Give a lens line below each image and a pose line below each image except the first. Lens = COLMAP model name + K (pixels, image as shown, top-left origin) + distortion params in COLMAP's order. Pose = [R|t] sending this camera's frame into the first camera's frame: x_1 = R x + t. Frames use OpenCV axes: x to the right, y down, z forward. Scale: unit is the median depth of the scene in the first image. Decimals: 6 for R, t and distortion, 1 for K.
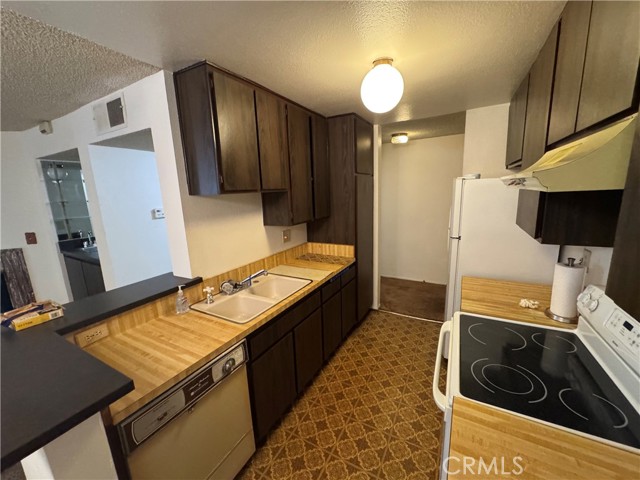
lens RADIAL K [[256.7, 0, 320.3], [0, 256.7, 239.8], [0, 0, 1]] dist [0.002038, -0.001631]
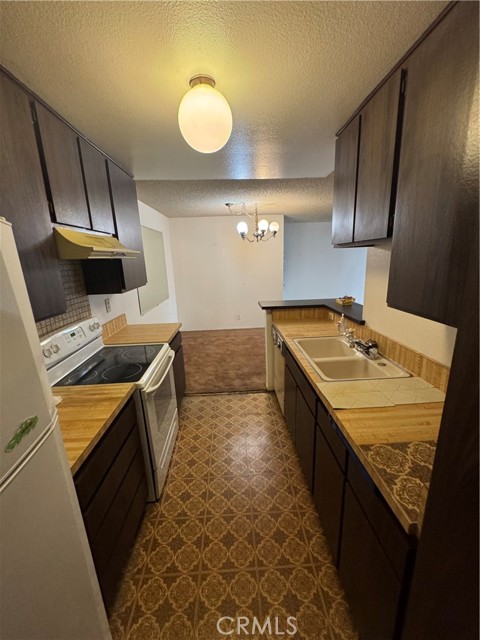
lens RADIAL K [[256.7, 0, 240.1], [0, 256.7, 320.4], [0, 0, 1]] dist [0.002038, -0.001631]
pose [[-0.852269, 0.191752, -0.486691, 0.464980], [-0.032577, 0.909130, 0.415238, -0.263148], [0.522088, 0.369749, -0.768576, 1.362501]]
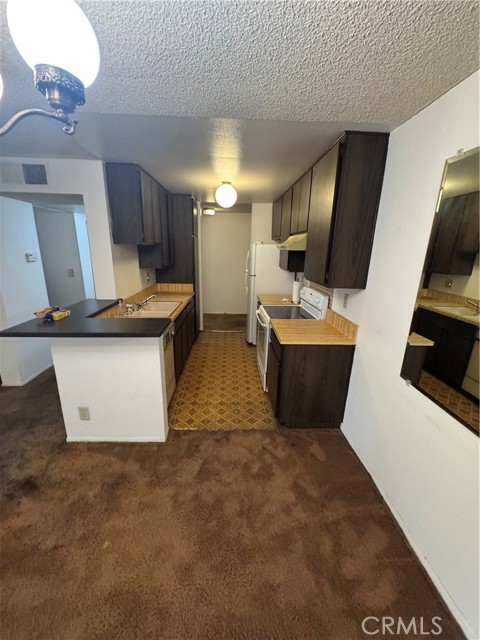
lens RADIAL K [[256.7, 0, 240.6], [0, 256.7, 319.6], [0, 0, 1]] dist [0.002038, -0.001631]
pose [[0.853970, -0.089121, 0.512634, -0.553725], [0.047381, 0.994448, 0.093954, 0.135988], [-0.518161, -0.055945, 0.853451, -0.584567]]
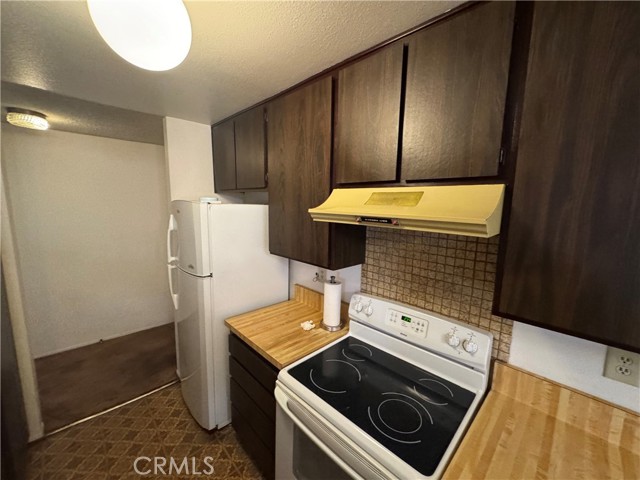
lens RADIAL K [[256.7, 0, 319.1], [0, 256.7, 241.6], [0, 0, 1]] dist [0.002038, -0.001631]
pose [[0.293342, -0.094581, 0.951318, -0.115166], [0.148554, 0.987516, 0.052373, -0.104947], [-0.944395, 0.125959, 0.303730, 0.429316]]
